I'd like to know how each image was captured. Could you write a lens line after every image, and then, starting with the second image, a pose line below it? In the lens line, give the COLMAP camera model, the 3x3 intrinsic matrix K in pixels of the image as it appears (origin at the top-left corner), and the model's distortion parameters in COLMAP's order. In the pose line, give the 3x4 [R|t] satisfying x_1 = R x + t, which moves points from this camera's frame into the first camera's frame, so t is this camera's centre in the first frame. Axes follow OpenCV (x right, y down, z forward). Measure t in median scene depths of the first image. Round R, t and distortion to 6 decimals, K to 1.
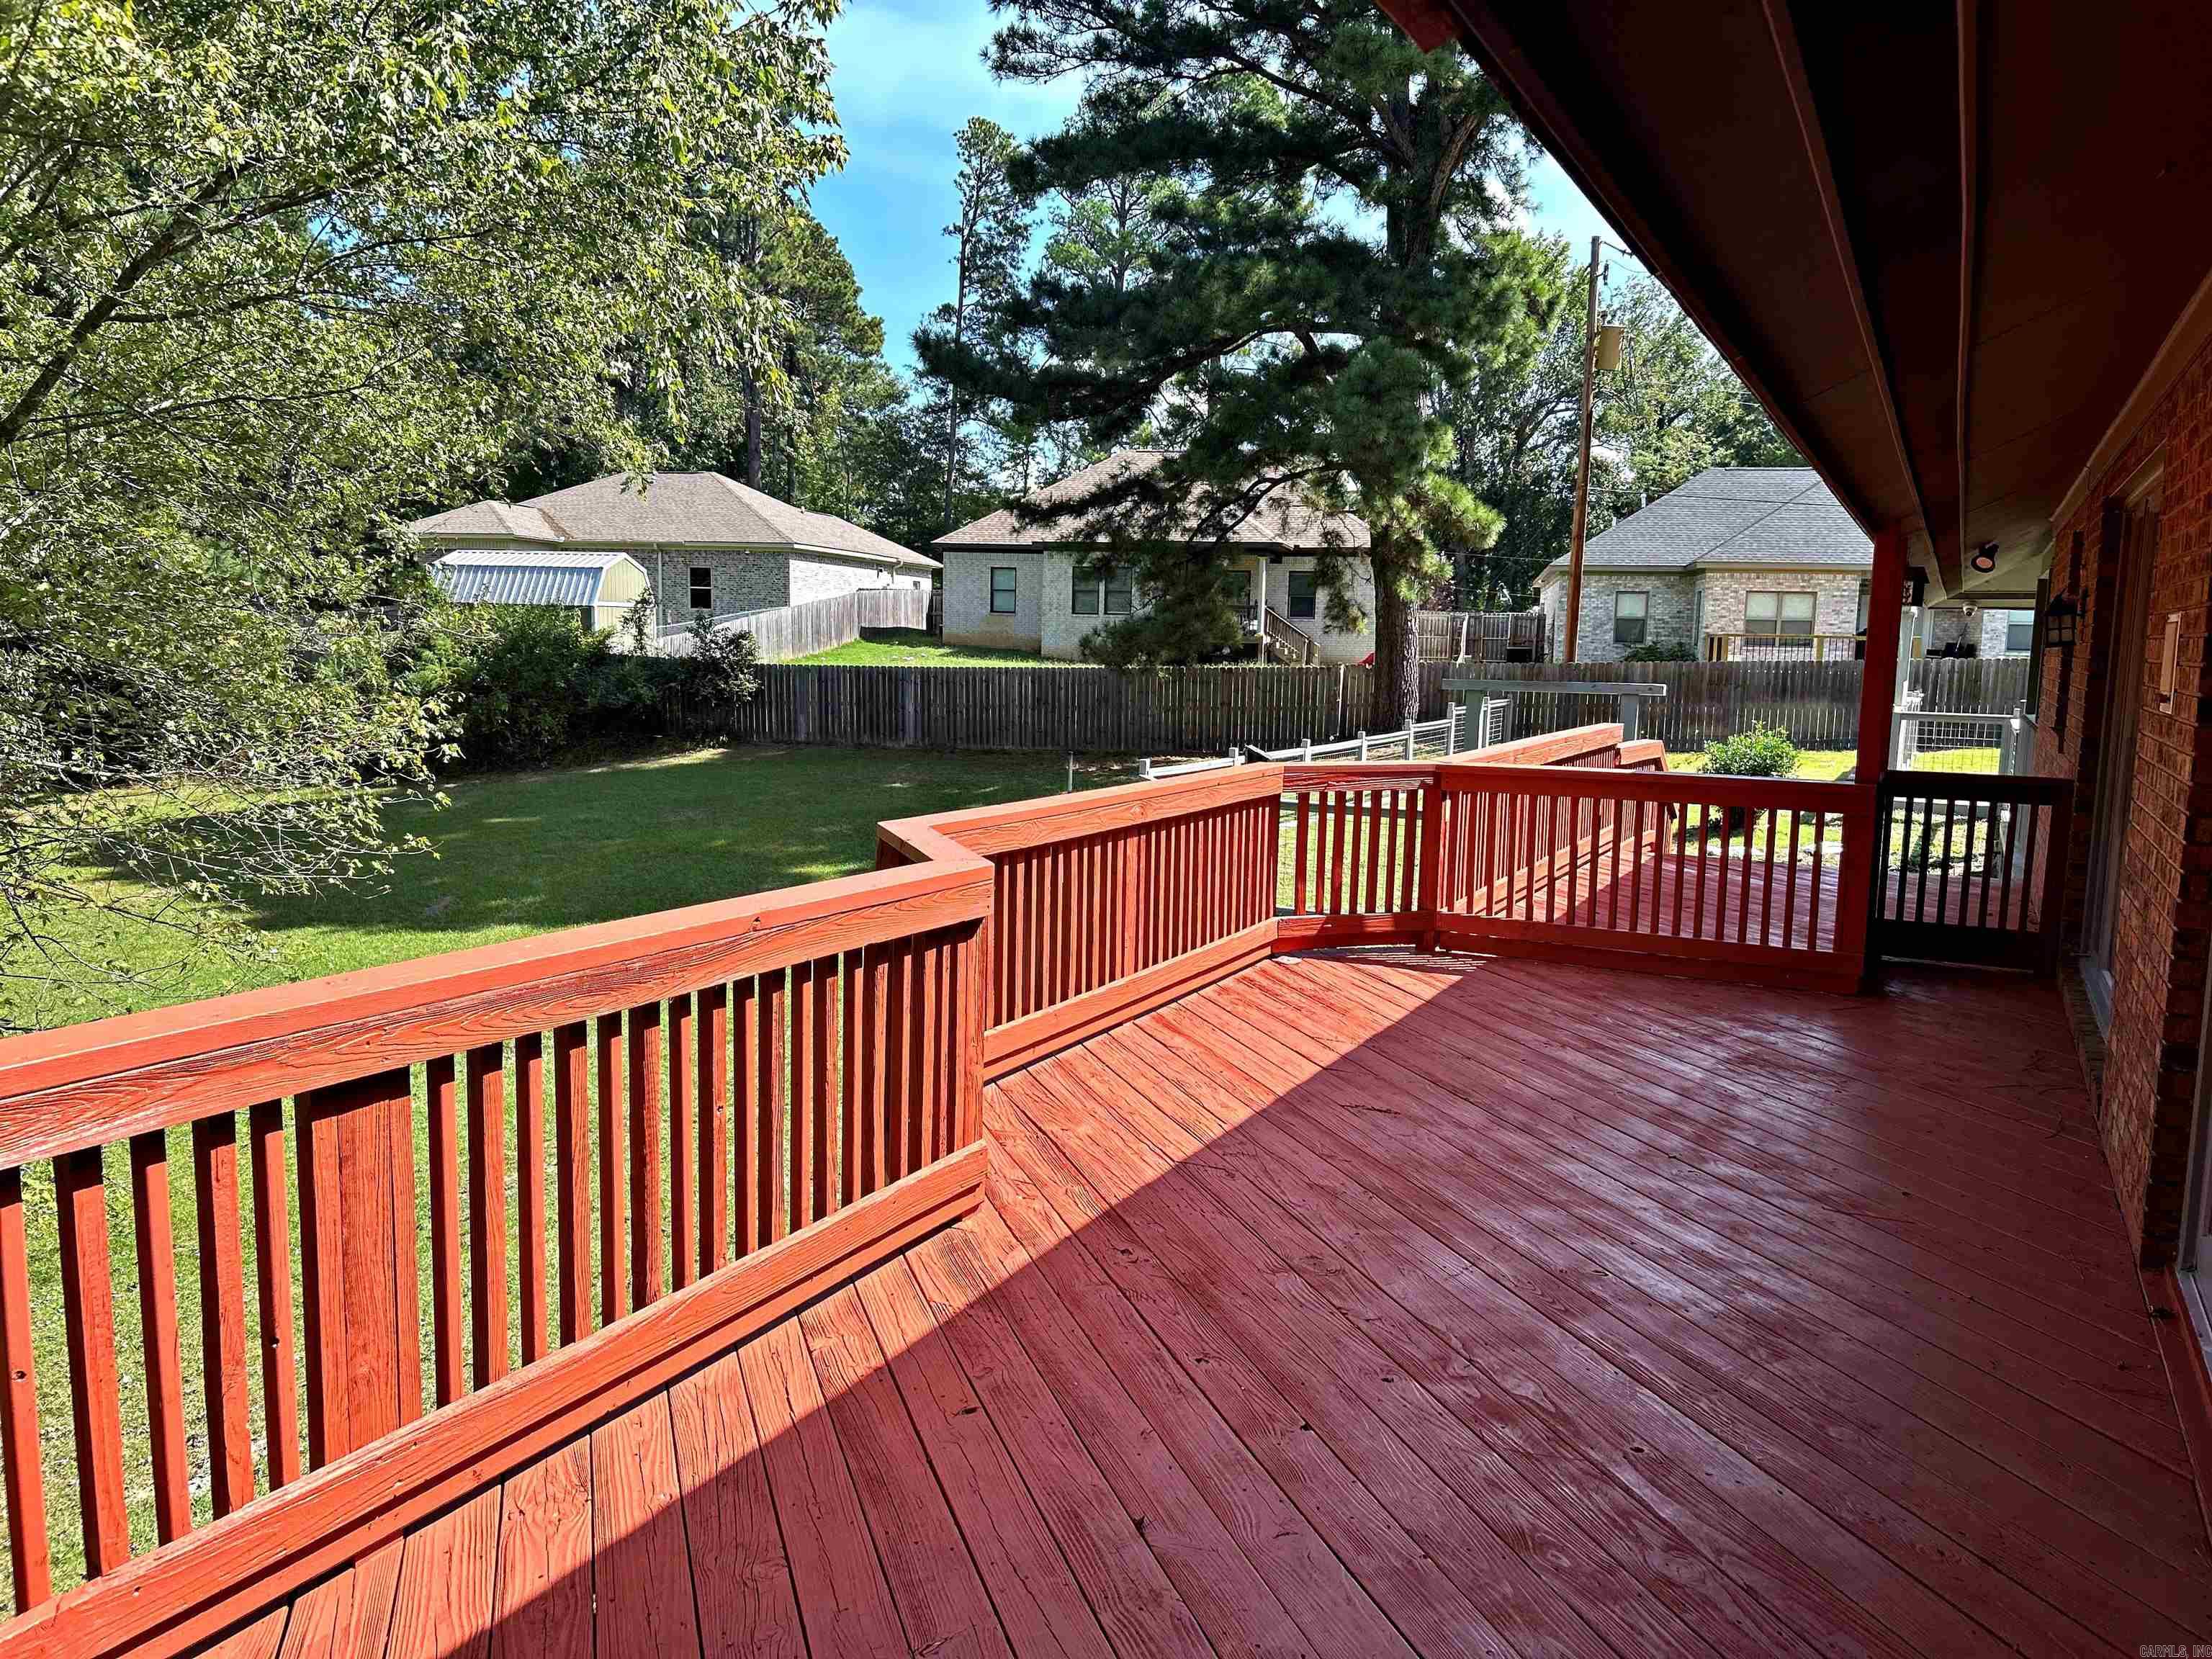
lens RADIAL K [[1723.8, 0, 1115.4], [0, 1723.8, 809.7], [0, 0, 1]] dist [0.125002, -0.212823]
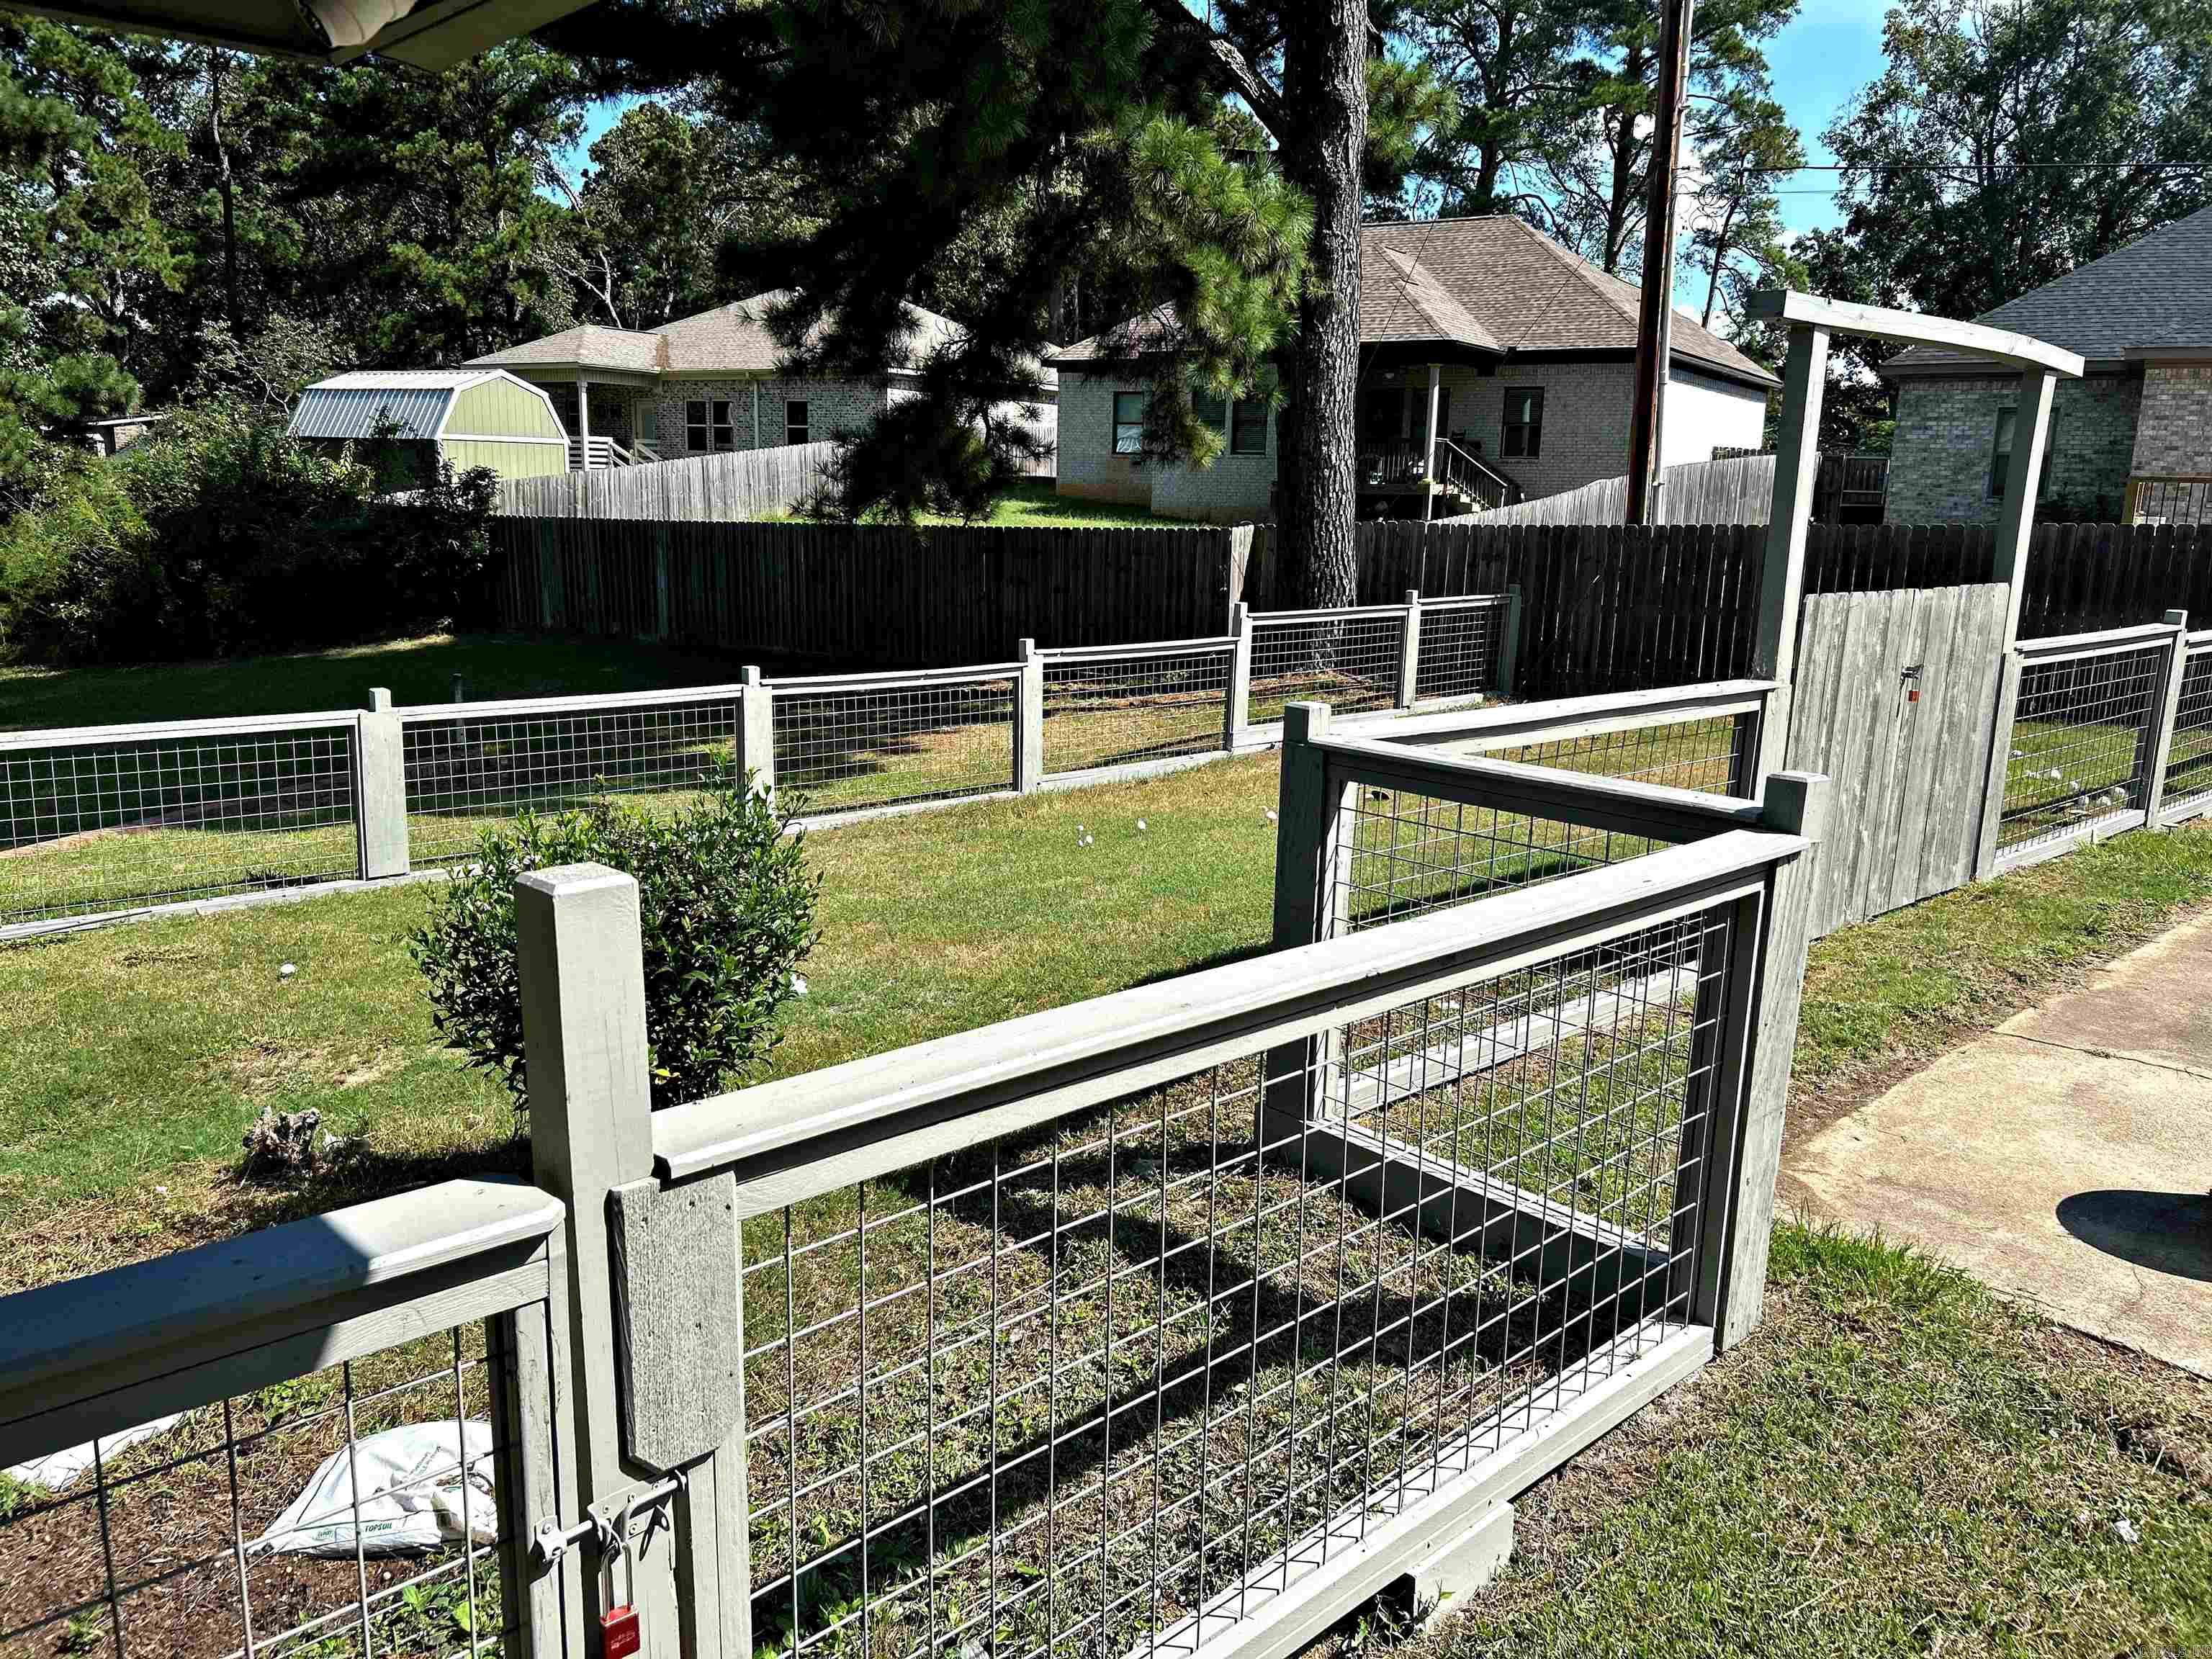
lens RADIAL K [[1656.4, 0, 1101.8], [0, 1656.4, 844.5], [0, 0, 1]] dist [0.049737, -0.046203]
pose [[0.936413, 0.075122, -0.342765, 0.193584], [-0.038454, 0.992901, 0.112555, -0.026323], [0.348787, -0.092218, 0.932654, 0.312243]]
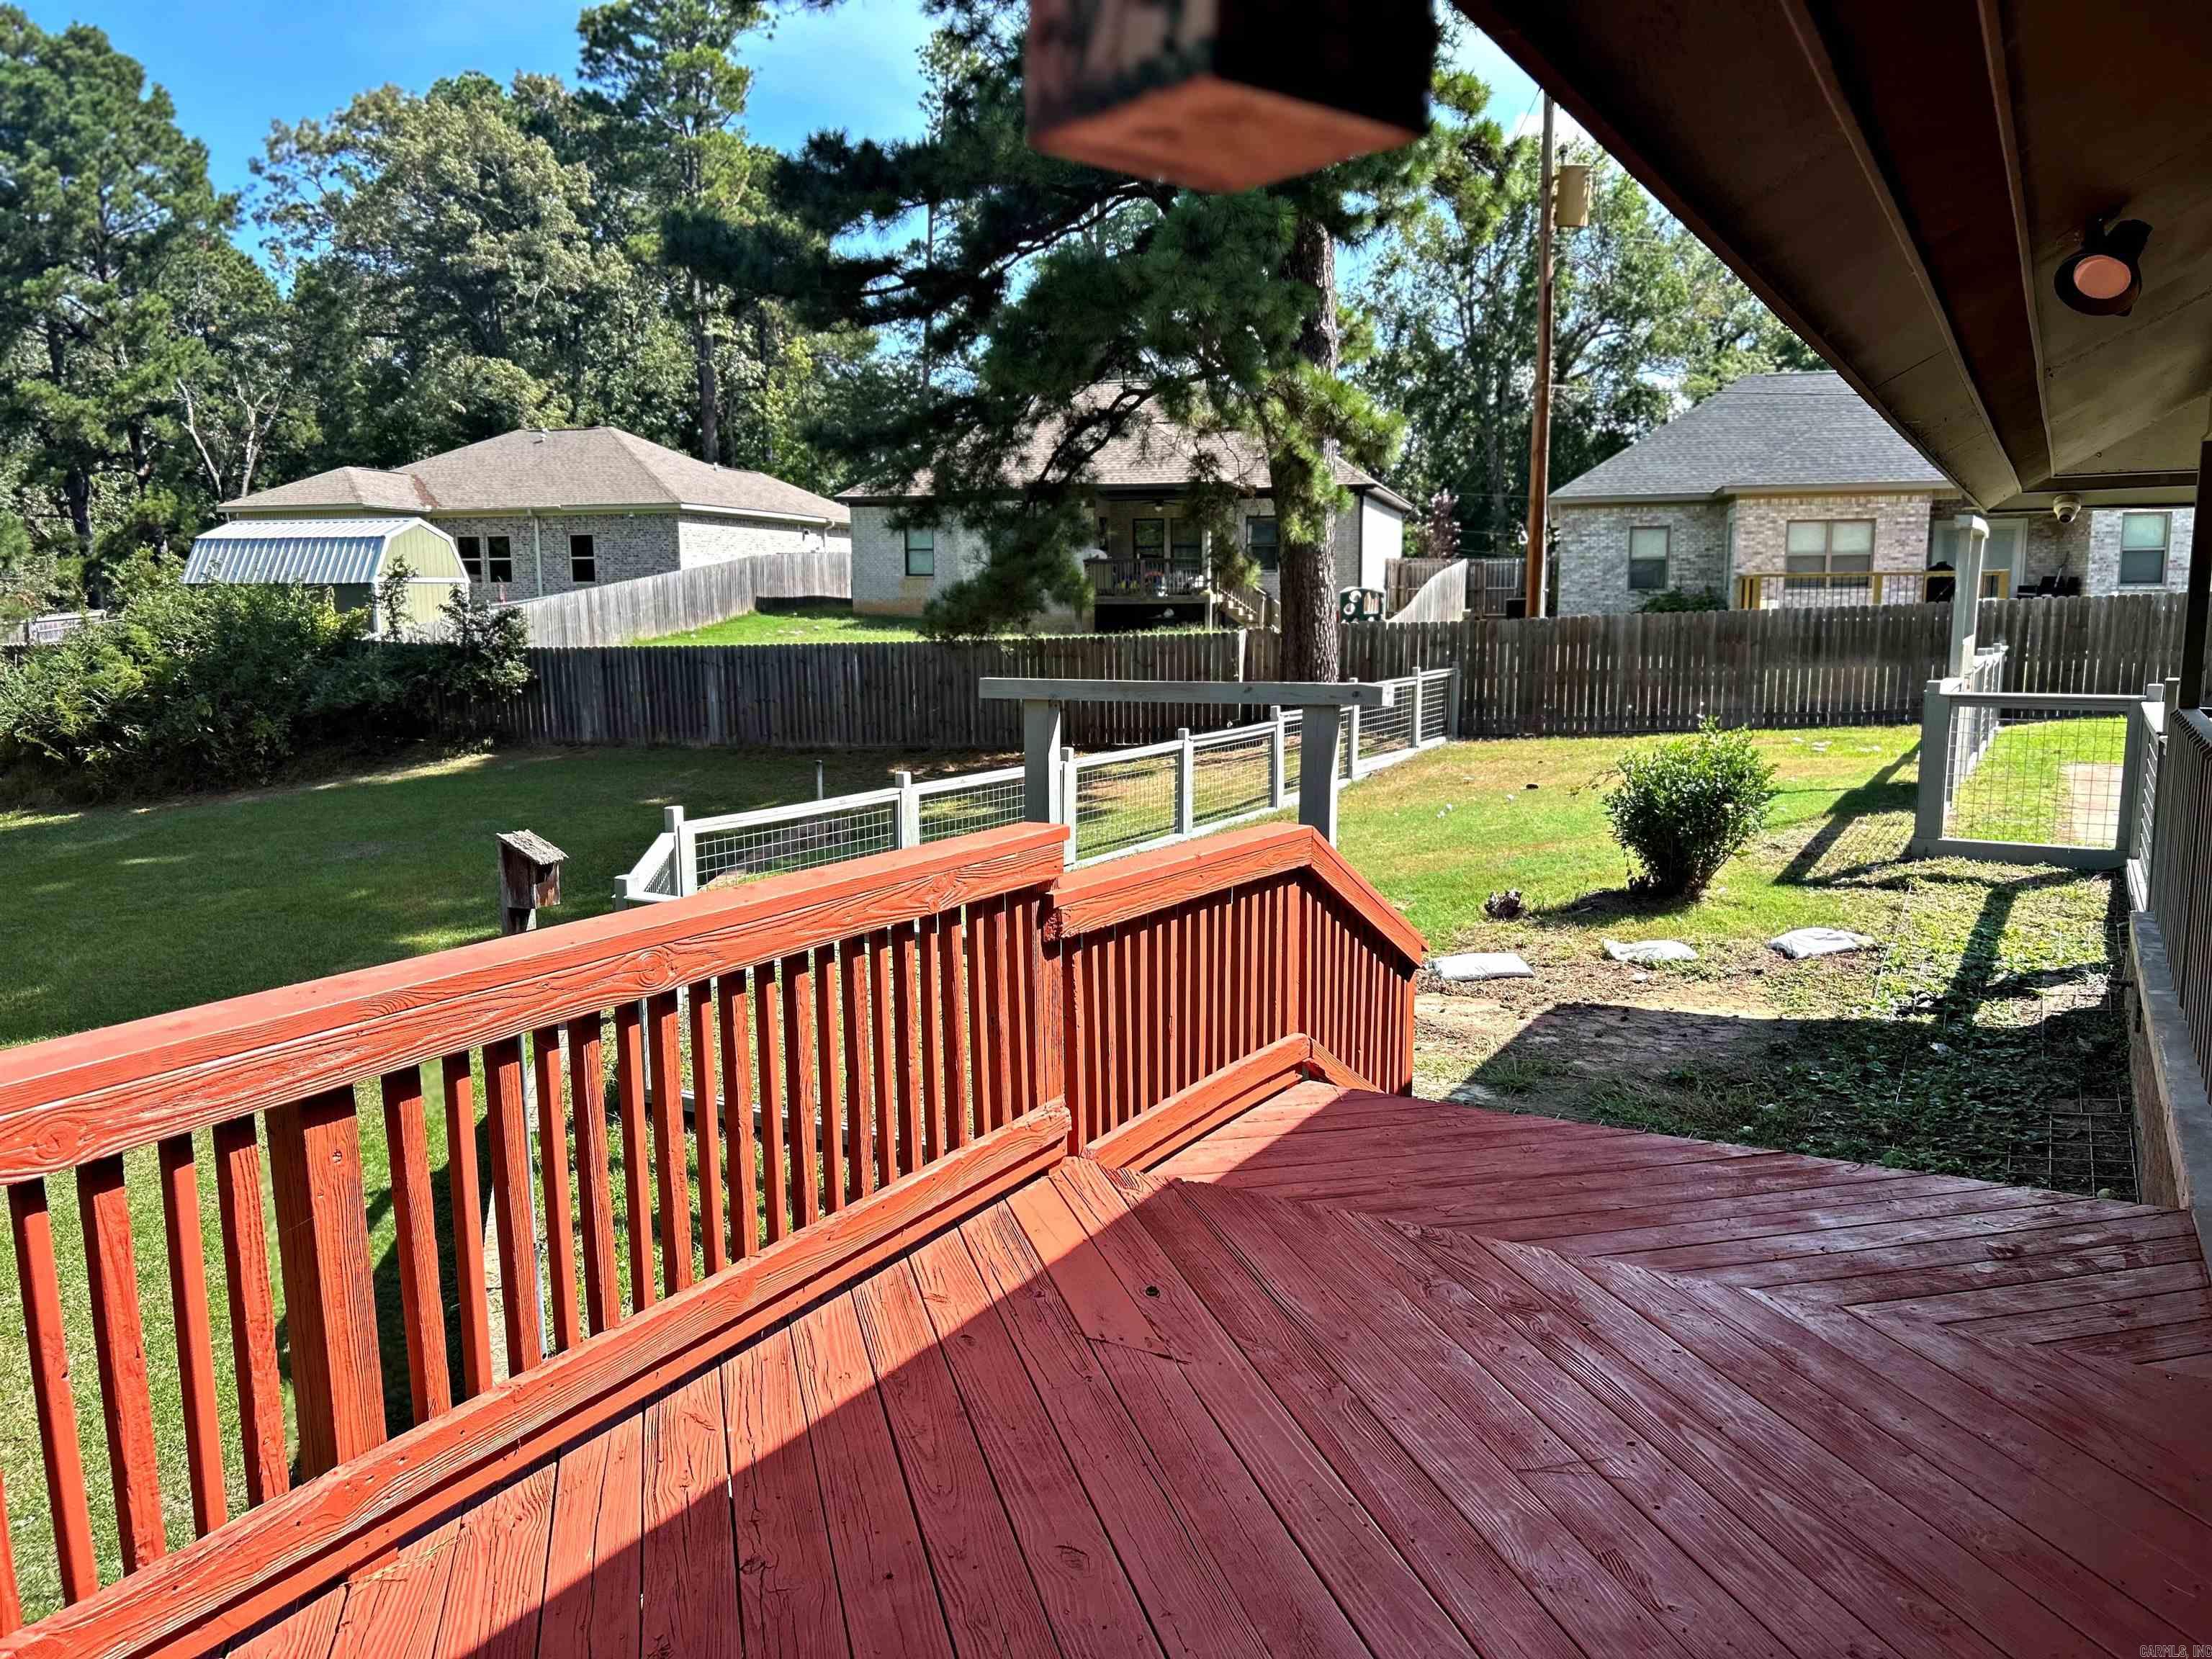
lens RADIAL K [[1656.4, 0, 1101.8], [0, 1656.4, 844.5], [0, 0, 1]] dist [0.049737, -0.046203]
pose [[0.997292, -0.020443, -0.070642, 0.082551], [0.023782, 0.998623, 0.046762, -0.015807], [0.069589, -0.048315, 0.996405, 0.168775]]
